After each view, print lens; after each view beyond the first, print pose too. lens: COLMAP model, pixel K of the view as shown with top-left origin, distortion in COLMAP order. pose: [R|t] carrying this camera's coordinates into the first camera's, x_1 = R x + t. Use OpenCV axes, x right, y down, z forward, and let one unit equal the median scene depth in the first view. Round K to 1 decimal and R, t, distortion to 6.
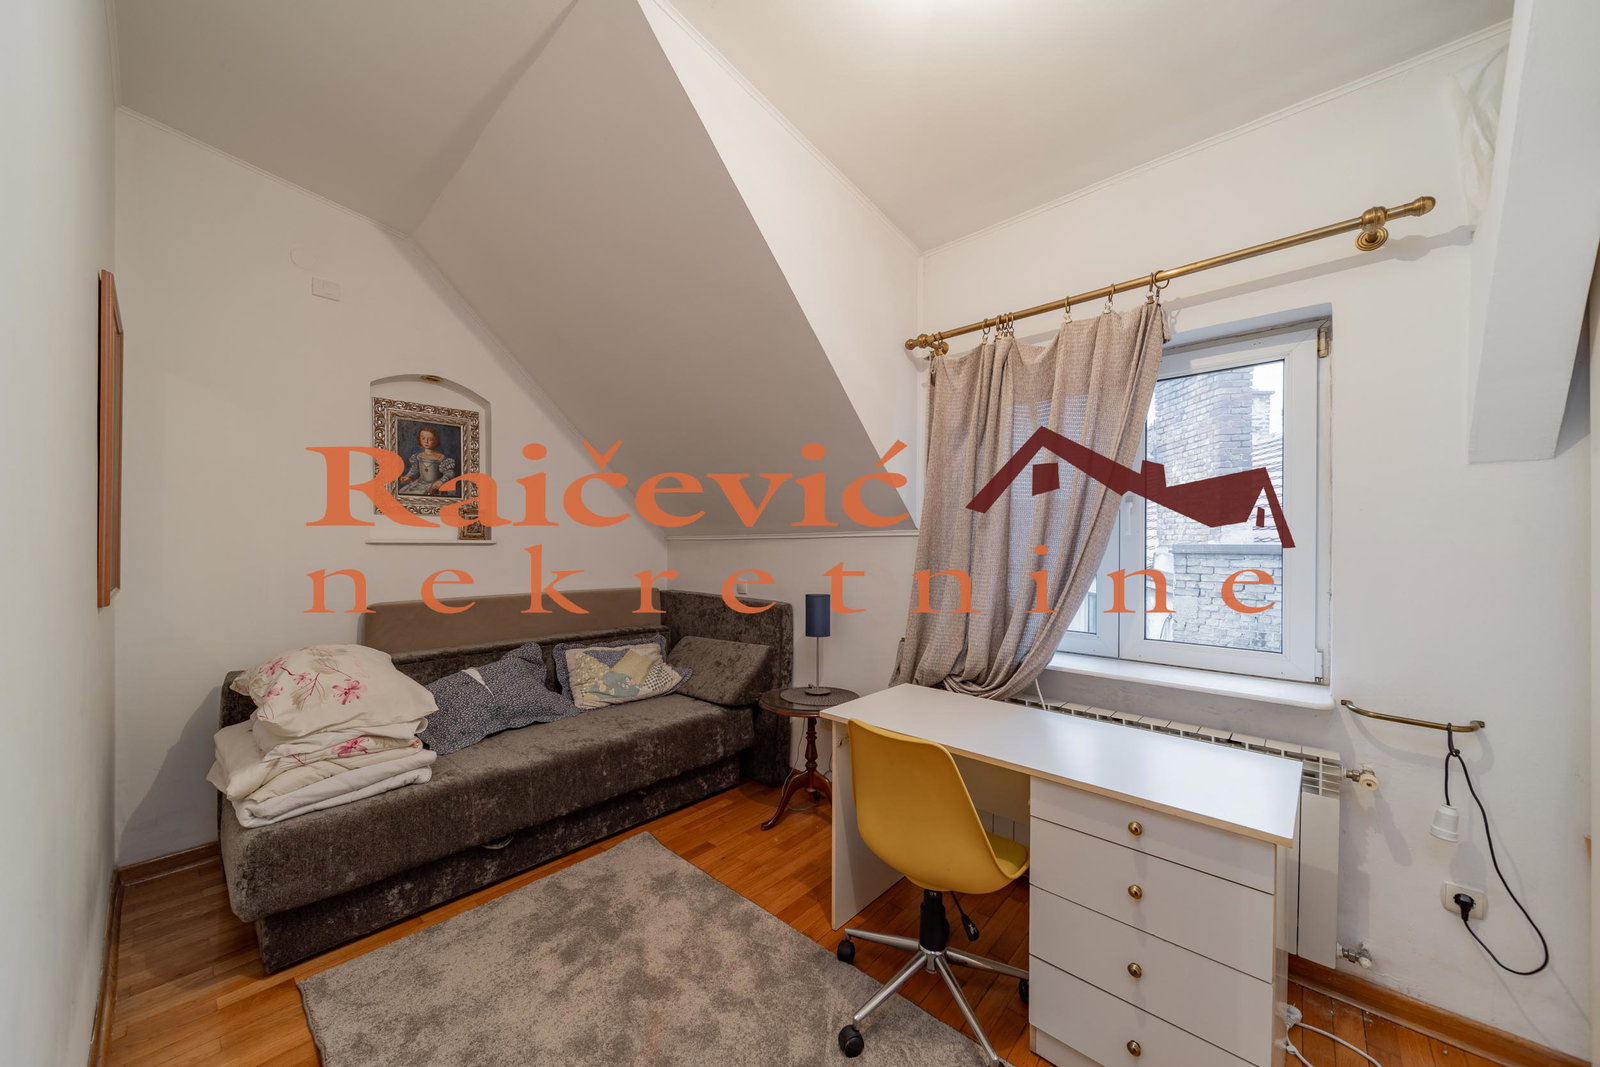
lens RADIAL K [[560.6, 0, 795.7], [0, 560.6, 539.7], [0, 0, 1]] dist [-0.000361, -0.000070]
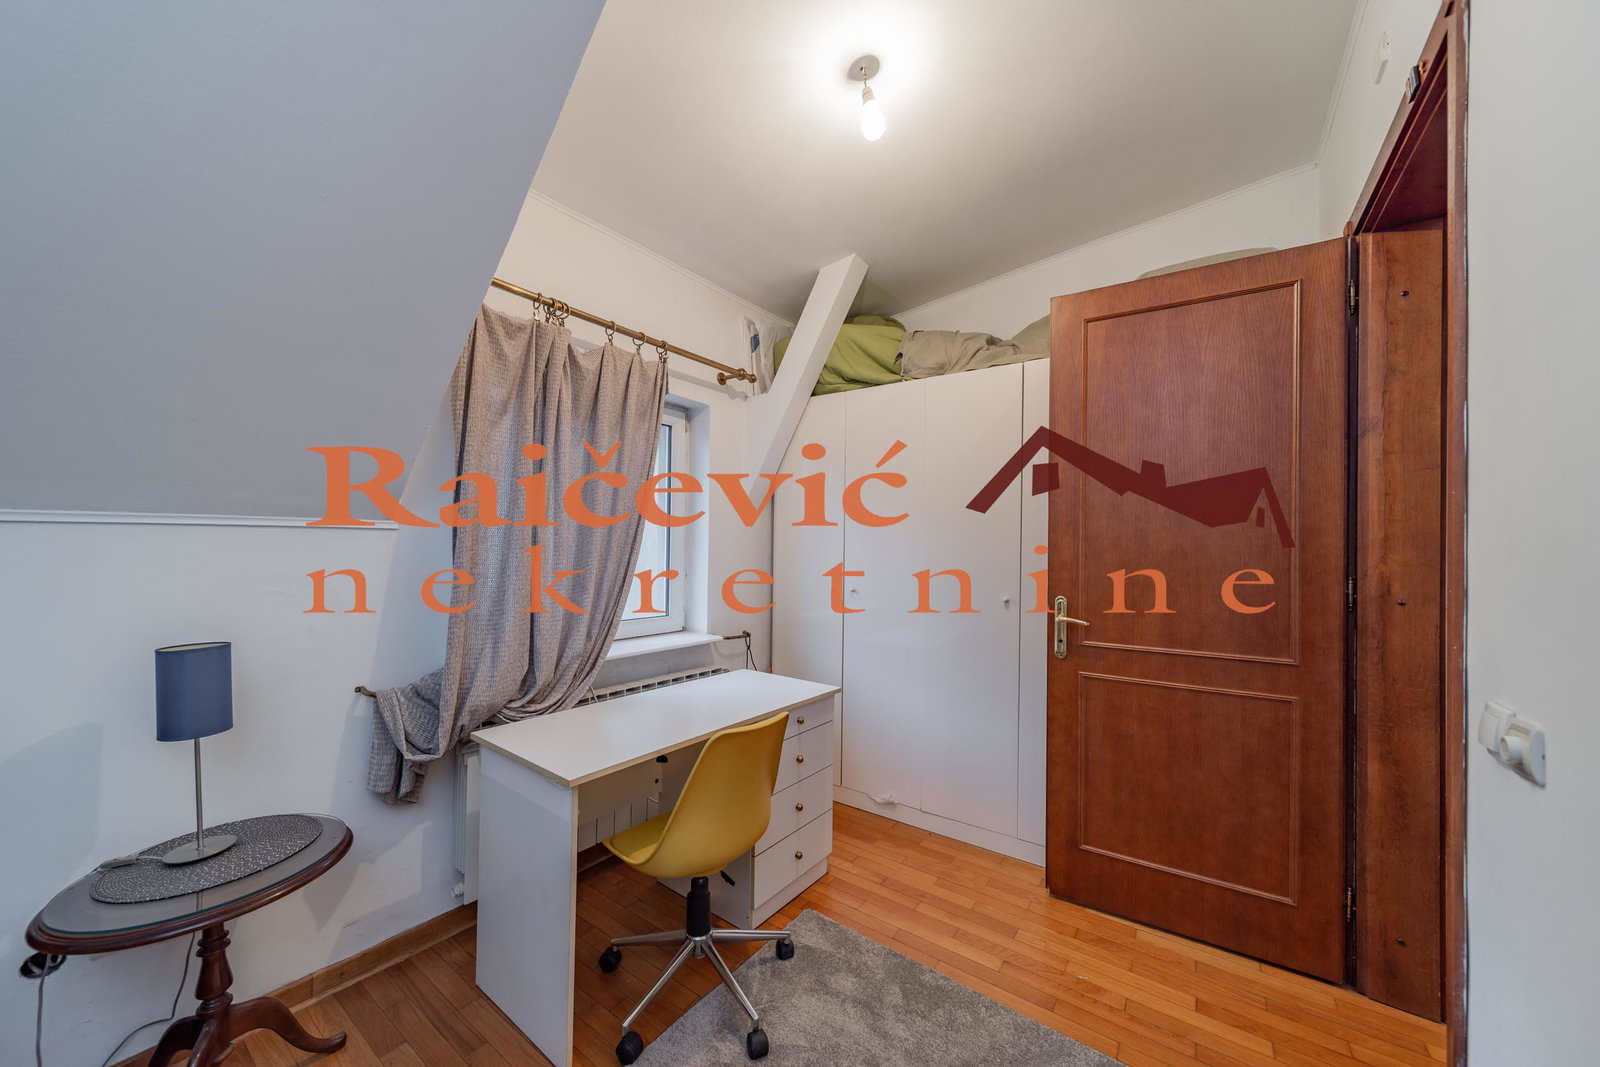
lens RADIAL K [[564.4, 0, 796.1], [0, 564.4, 542.2], [0, 0, 1]] dist [0.000611, 0.000074]
pose [[-0.108500, -0.002251, 0.994094, -0.667318], [-0.022933, 0.999737, -0.000239, -0.003795], [-0.993832, -0.022824, -0.108523, 0.748103]]
